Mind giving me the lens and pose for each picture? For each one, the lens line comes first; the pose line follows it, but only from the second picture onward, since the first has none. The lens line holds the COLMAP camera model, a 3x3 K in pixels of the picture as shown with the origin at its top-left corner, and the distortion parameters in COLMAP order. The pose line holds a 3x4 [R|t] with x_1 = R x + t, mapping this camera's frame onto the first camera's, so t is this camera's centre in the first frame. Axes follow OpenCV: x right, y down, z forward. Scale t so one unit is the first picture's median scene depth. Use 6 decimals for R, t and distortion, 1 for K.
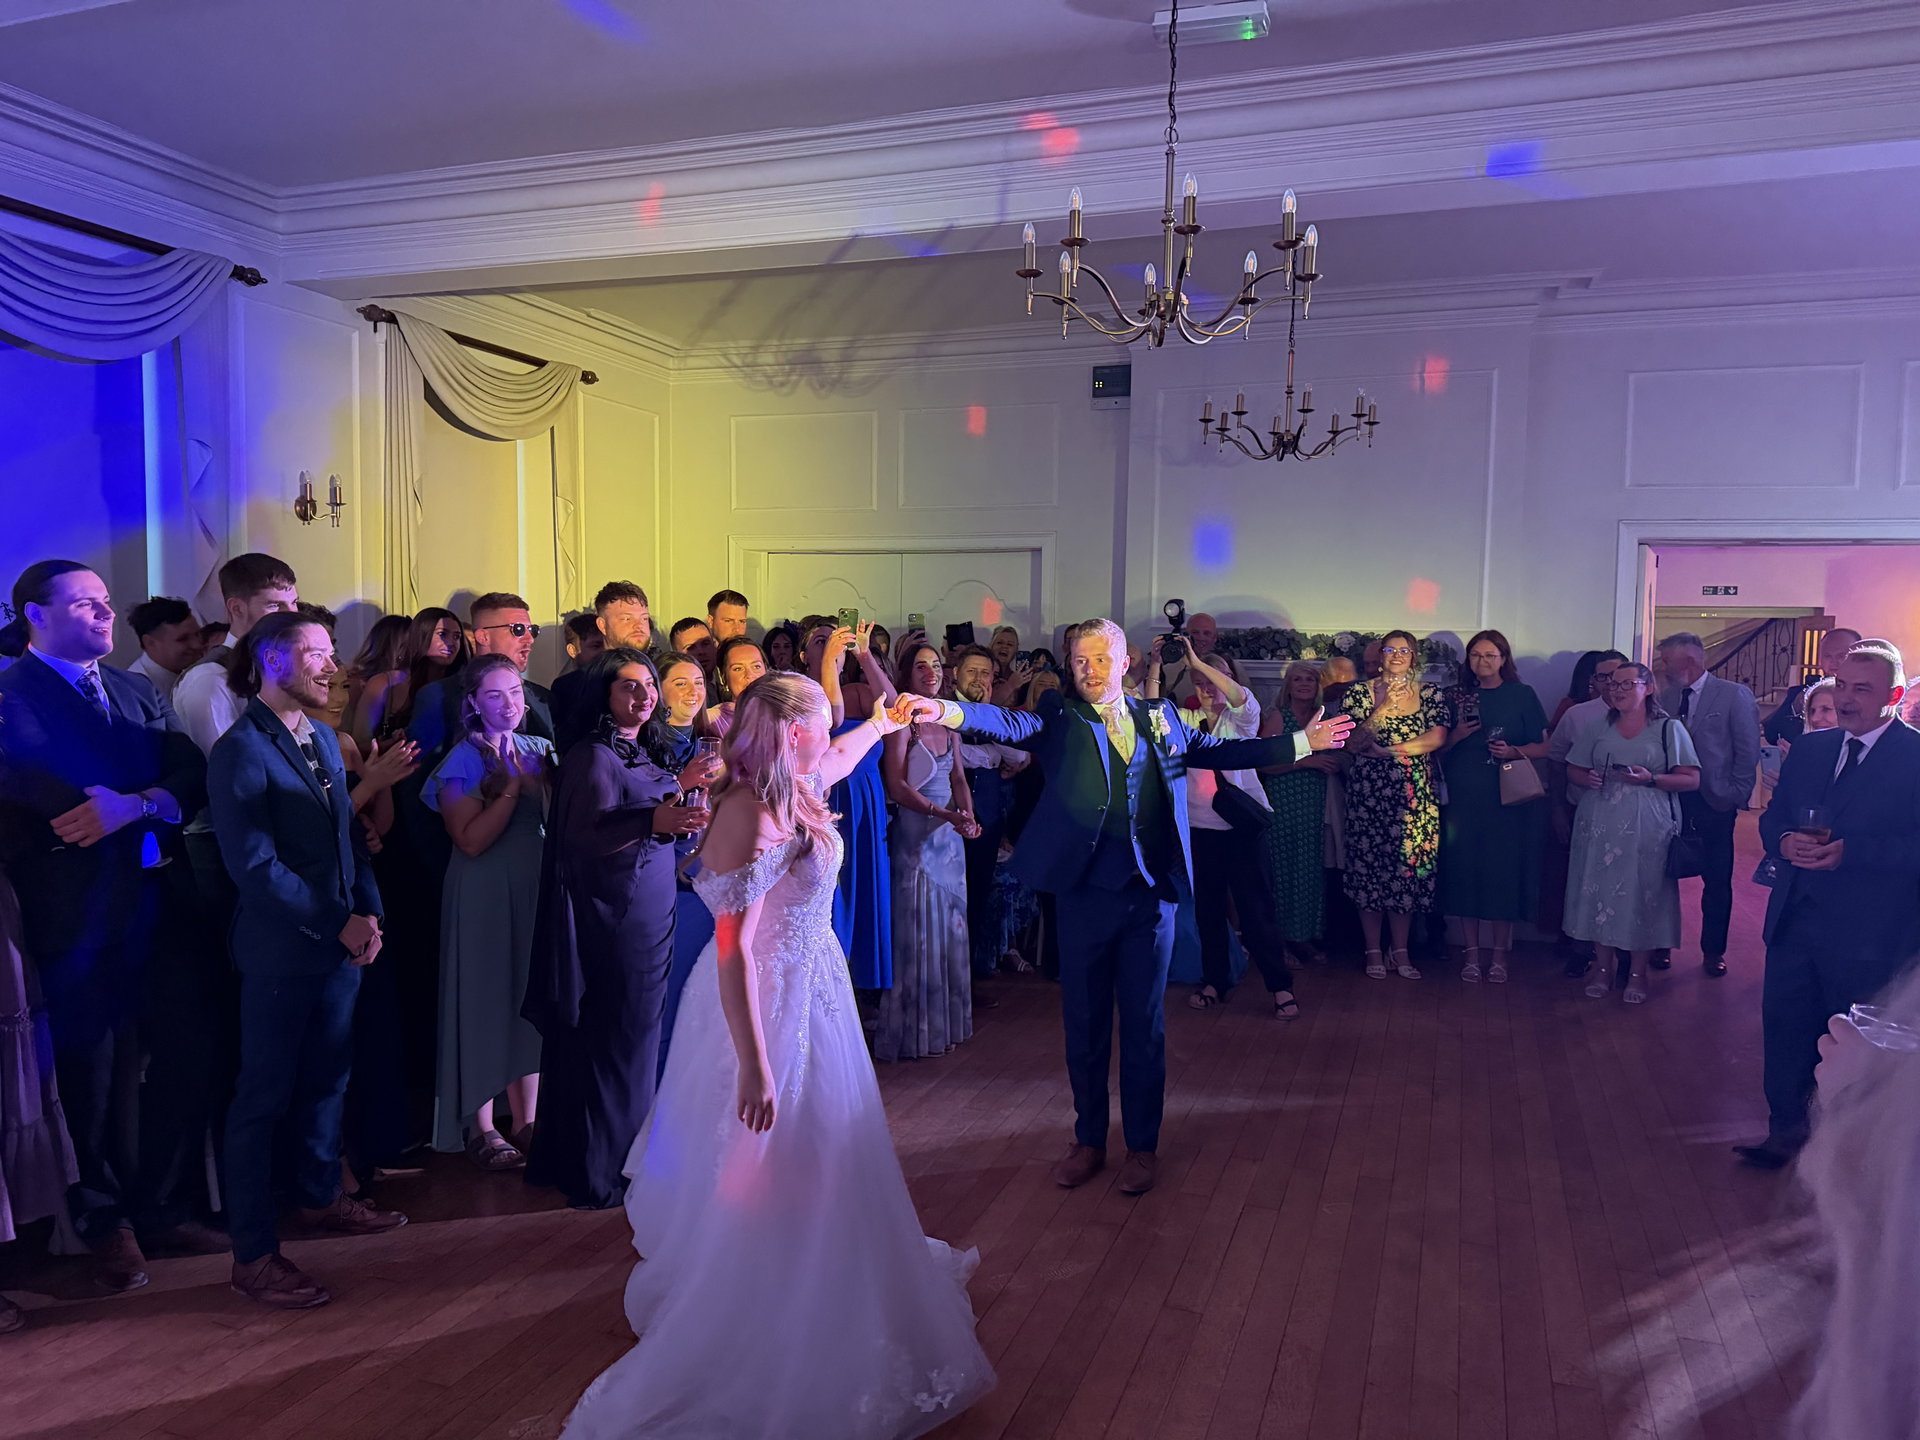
lens RADIAL K [[1345.2, 0, 974.9], [0, 1345.2, 714.5], [0, 0, 1]] dist [0.087291, -0.035311]
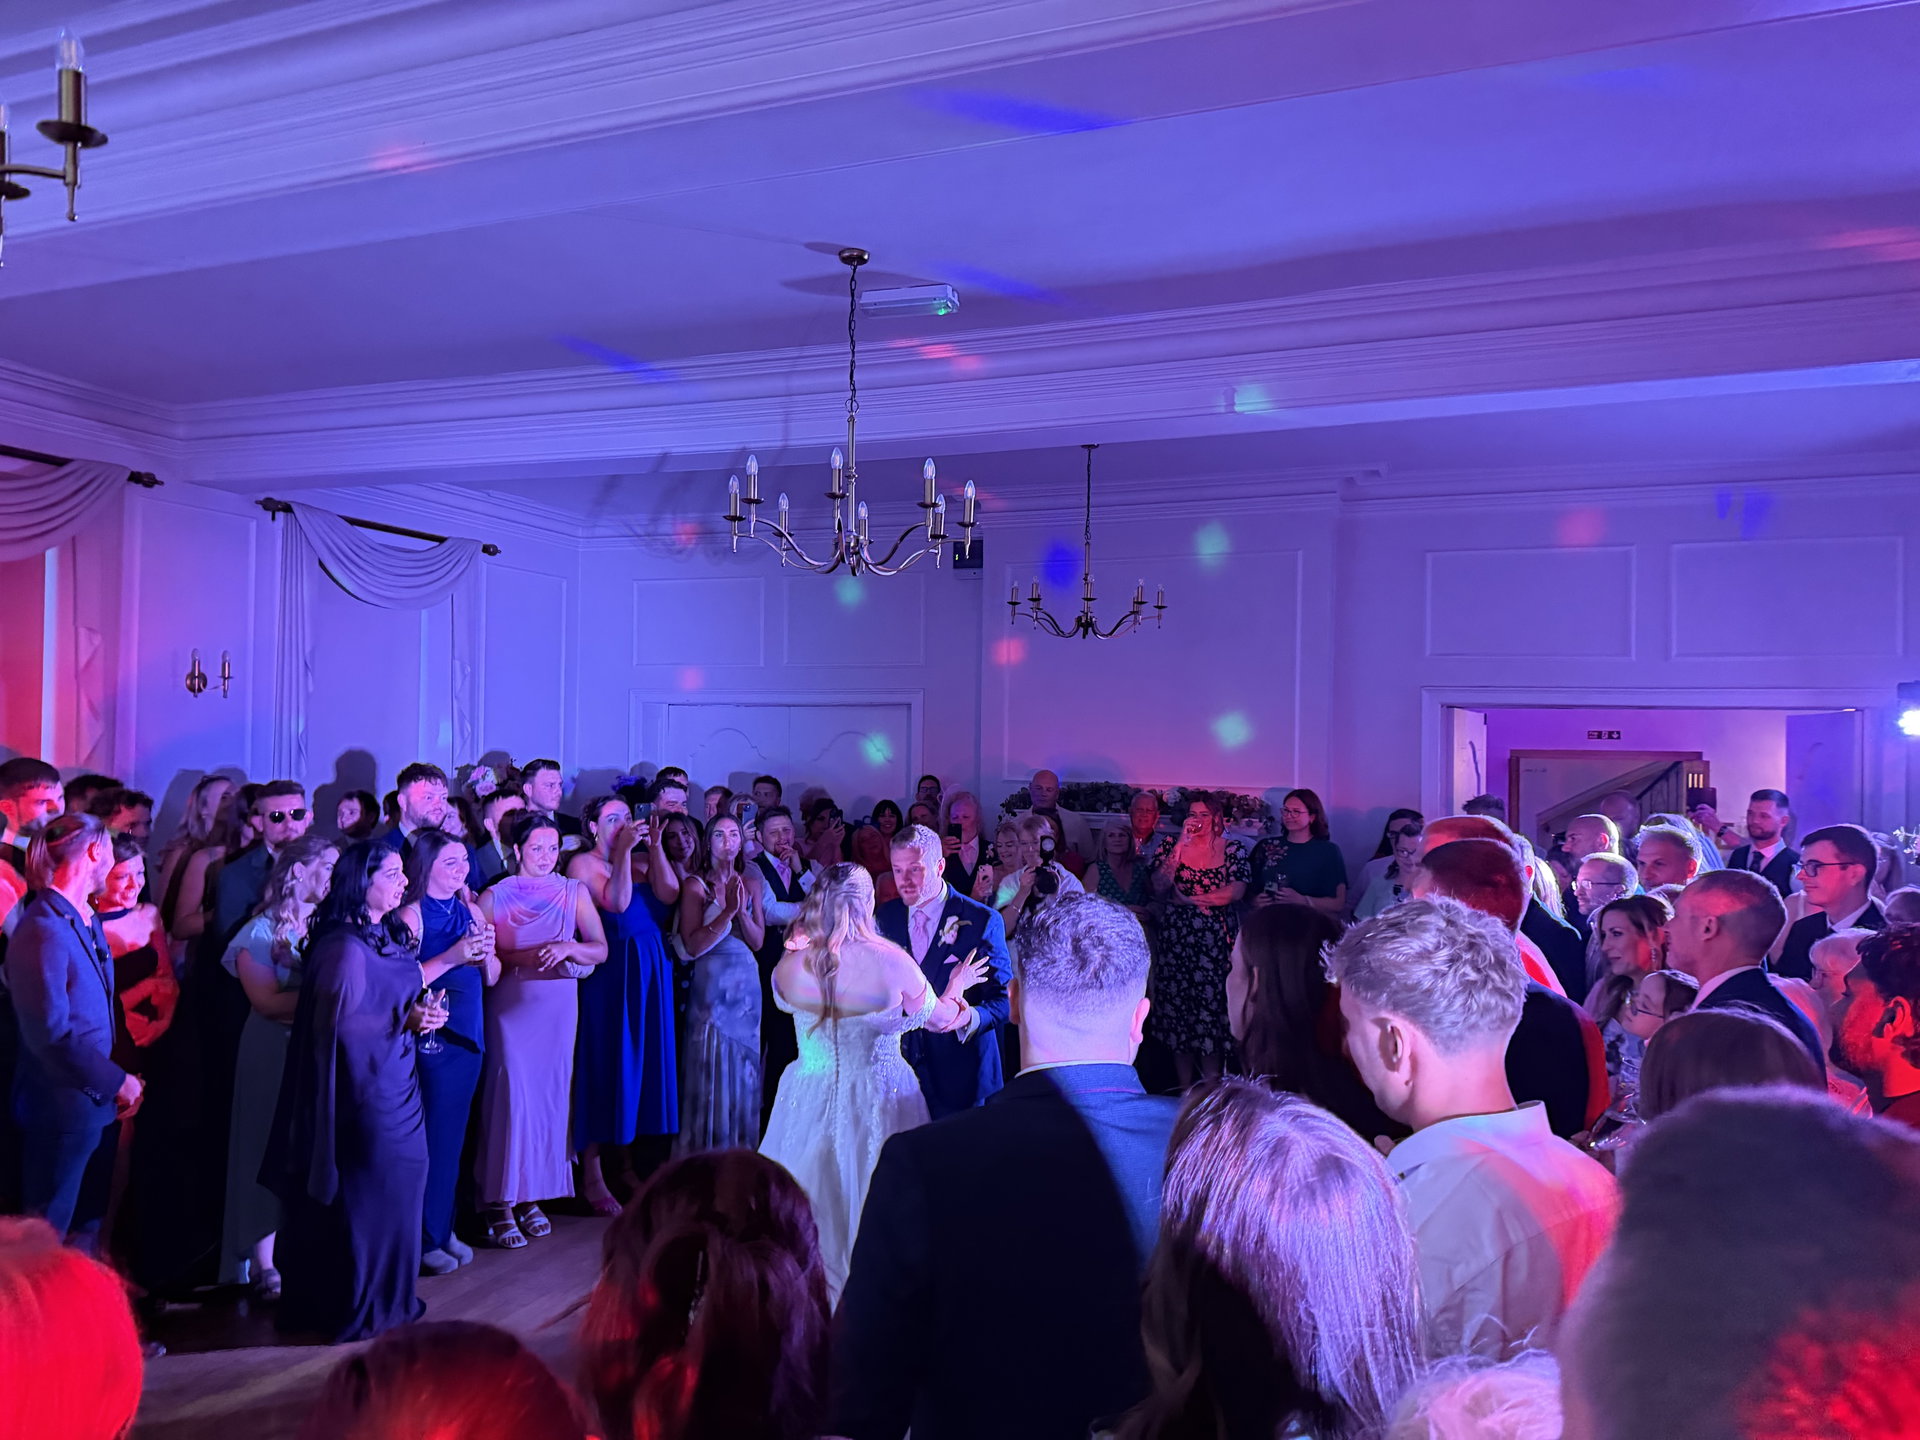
lens RADIAL K [[1345.2, 0, 986.0], [0, 1345.2, 745.7], [0, 0, 1]] dist [0.087291, -0.035311]
pose [[0.999843, 0.000198, -0.017735, 0.157881], [-0.001254, 0.998222, -0.059594, -0.032768], [0.017692, 0.059607, 0.998065, -0.084550]]
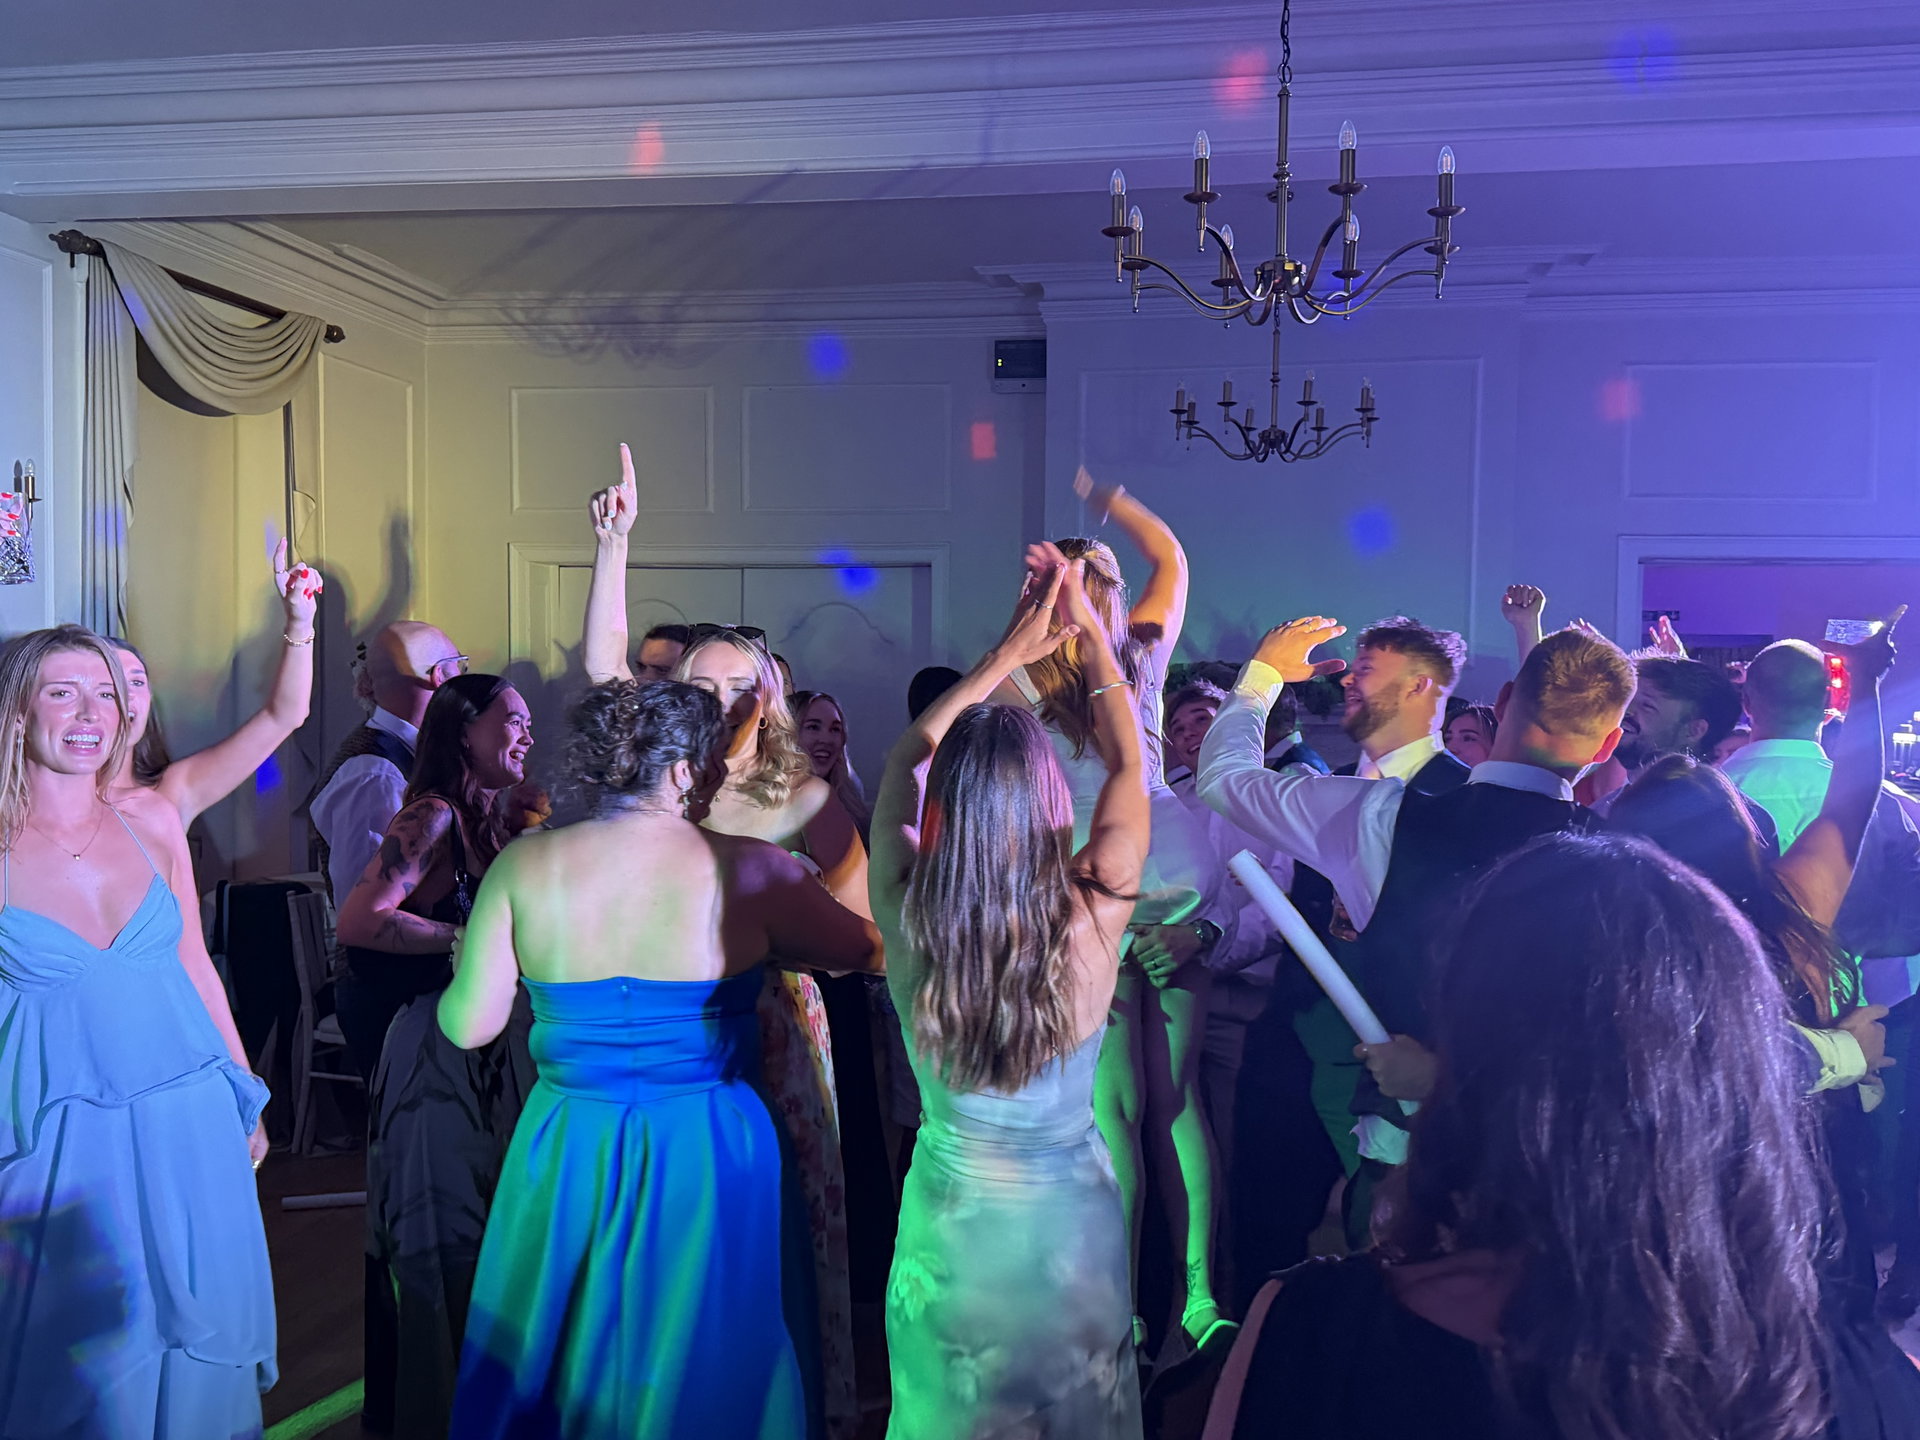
lens RADIAL K [[1696.7, 0, 949.4], [0, 1696.7, 720.3], [0, 0, 1]] dist [0.145703, -0.180475]
pose [[0.985940, -0.010468, 0.166770, -0.132067], [0.014915, 0.999565, -0.025437, -0.005387], [-0.166432, 0.027566, 0.985668, 0.008228]]
